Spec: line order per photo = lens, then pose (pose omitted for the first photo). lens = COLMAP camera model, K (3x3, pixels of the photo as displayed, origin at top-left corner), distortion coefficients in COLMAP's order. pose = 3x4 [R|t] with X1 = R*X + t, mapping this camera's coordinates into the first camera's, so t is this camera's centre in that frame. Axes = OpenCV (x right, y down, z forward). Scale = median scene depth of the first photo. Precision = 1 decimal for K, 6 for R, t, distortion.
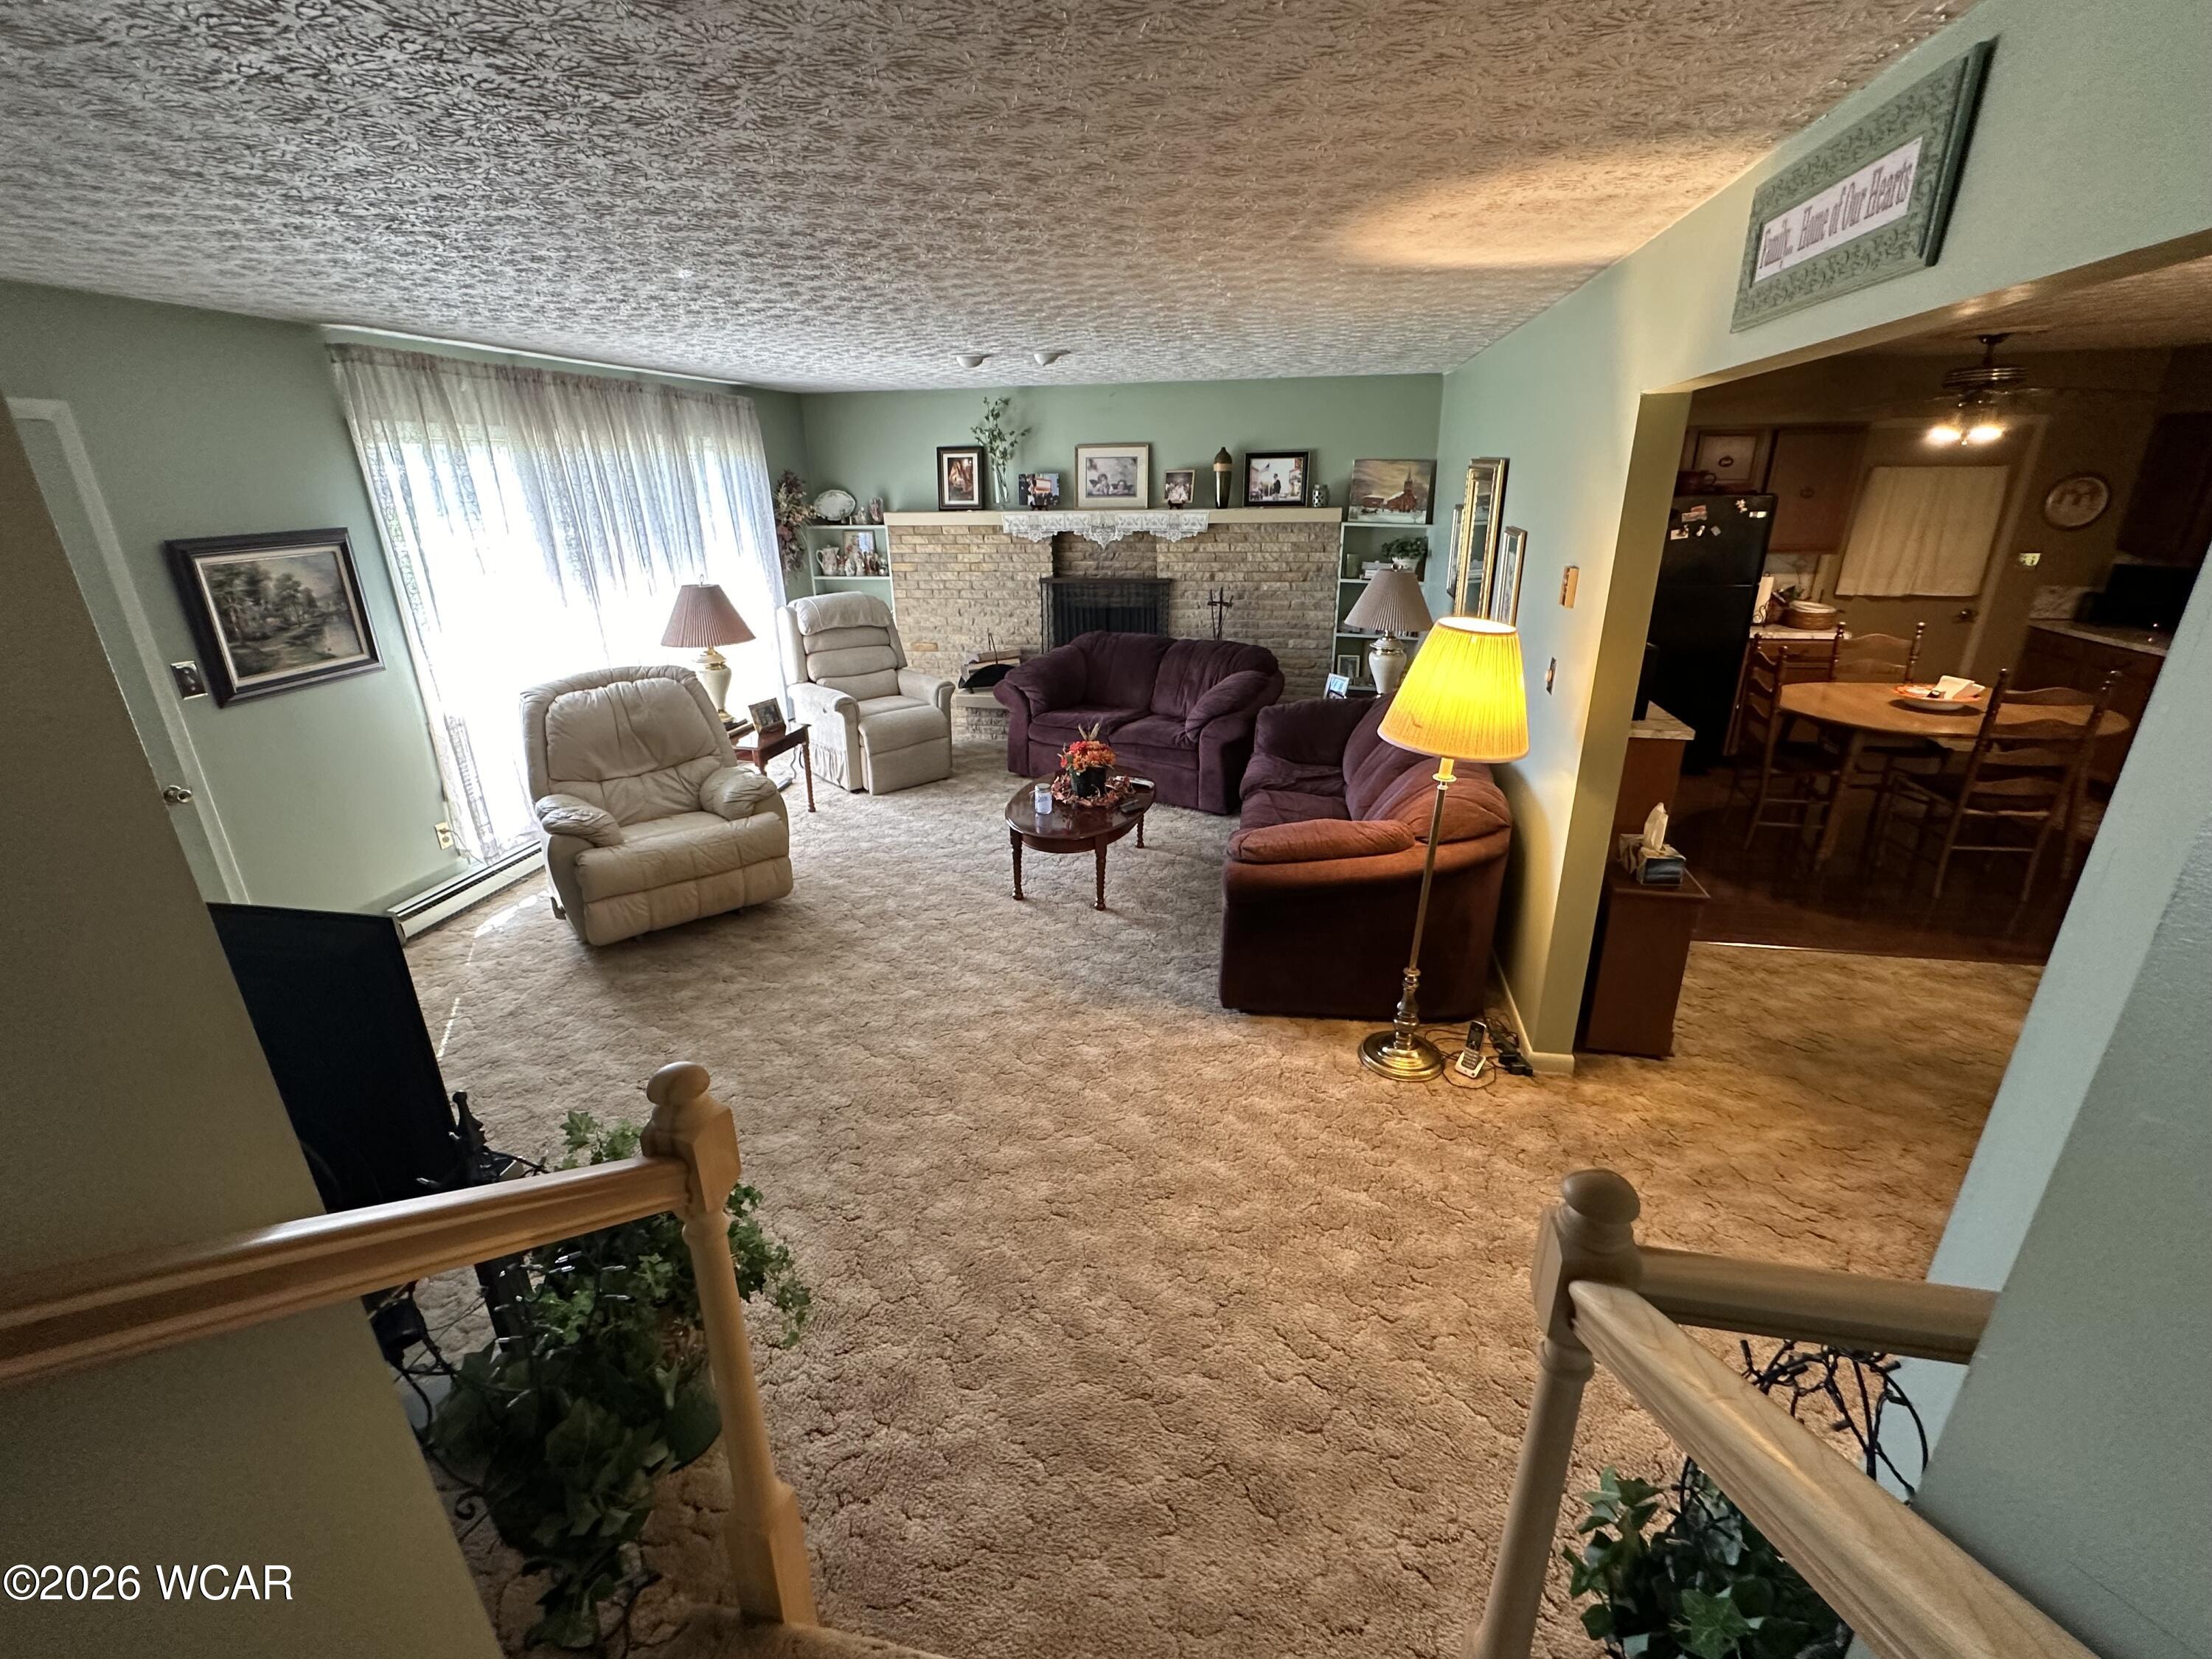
lens RADIAL K [[955.1, 0, 1106.0], [0, 955.1, 829.5], [0, 0, 1]] dist [0.002828, -0.000206]
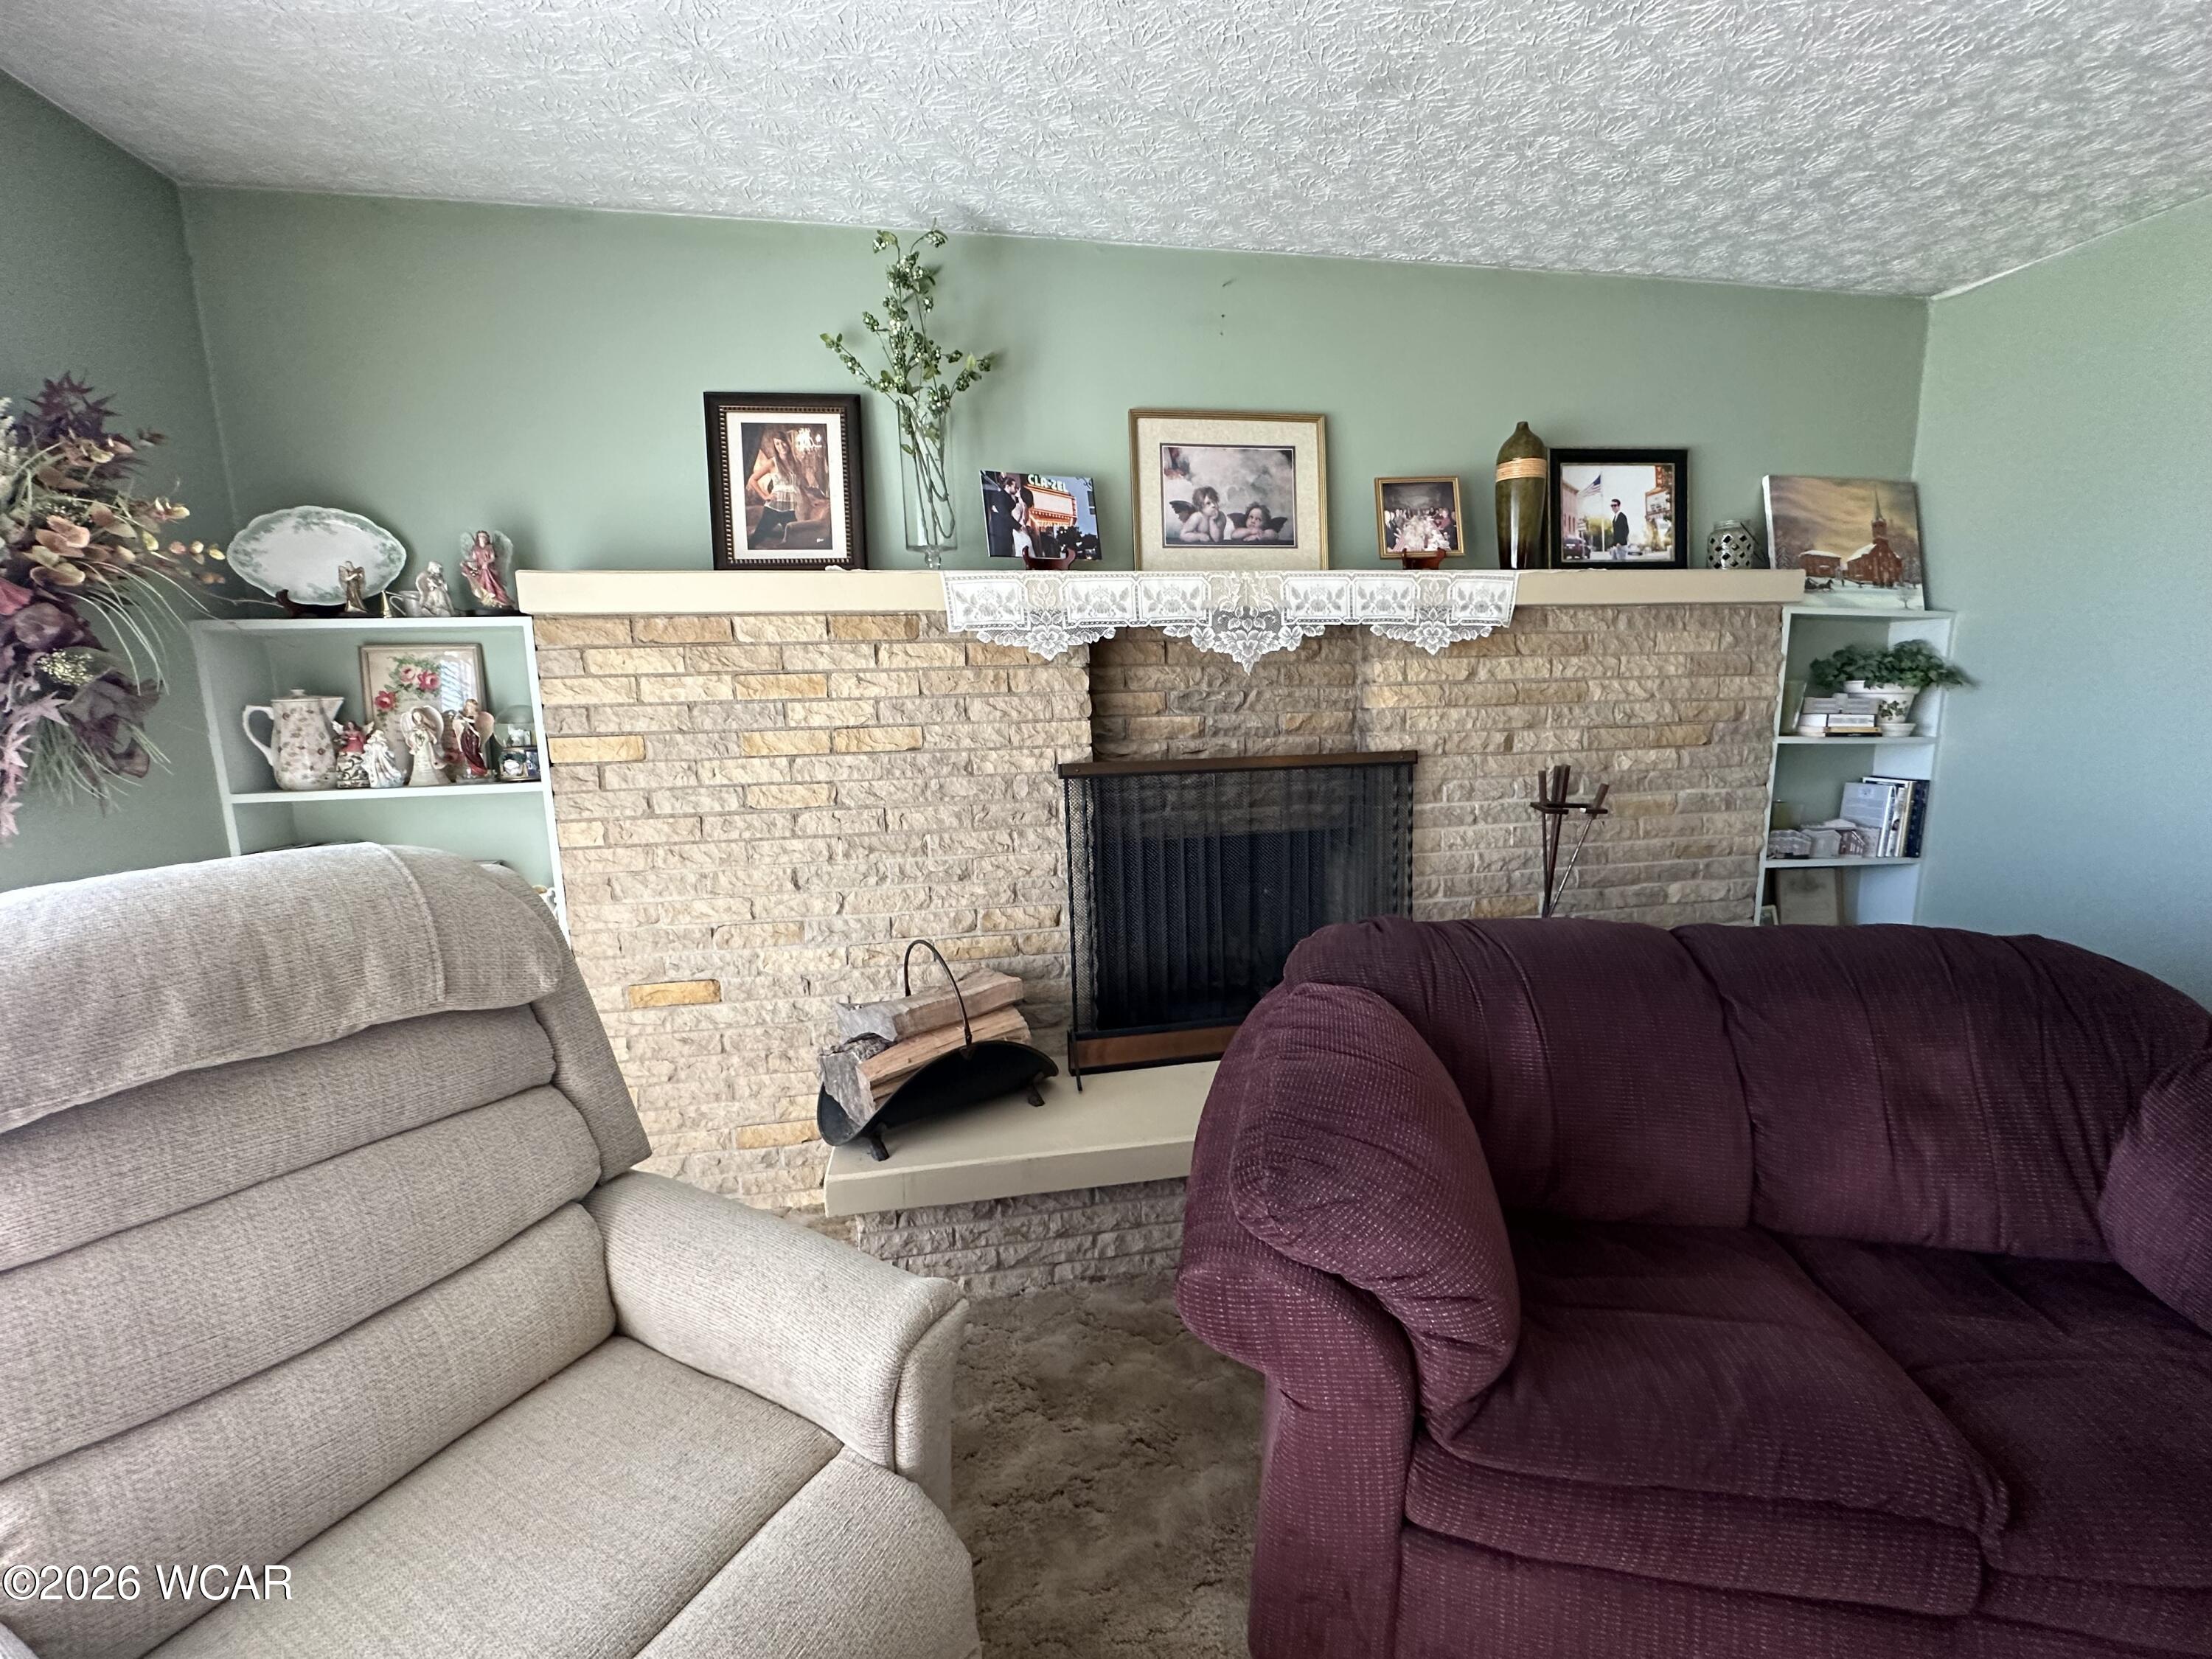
lens RADIAL K [[888.3, 0, 1110.5], [0, 888.3, 830.0], [0, 0, 1]] dist [-0.000955, 0.000203]
pose [[0.931766, -0.061221, 0.357860, -0.169295], [0.136350, 0.972535, -0.188639, -0.182131], [-0.336483, 0.224562, 0.914522, 0.725209]]
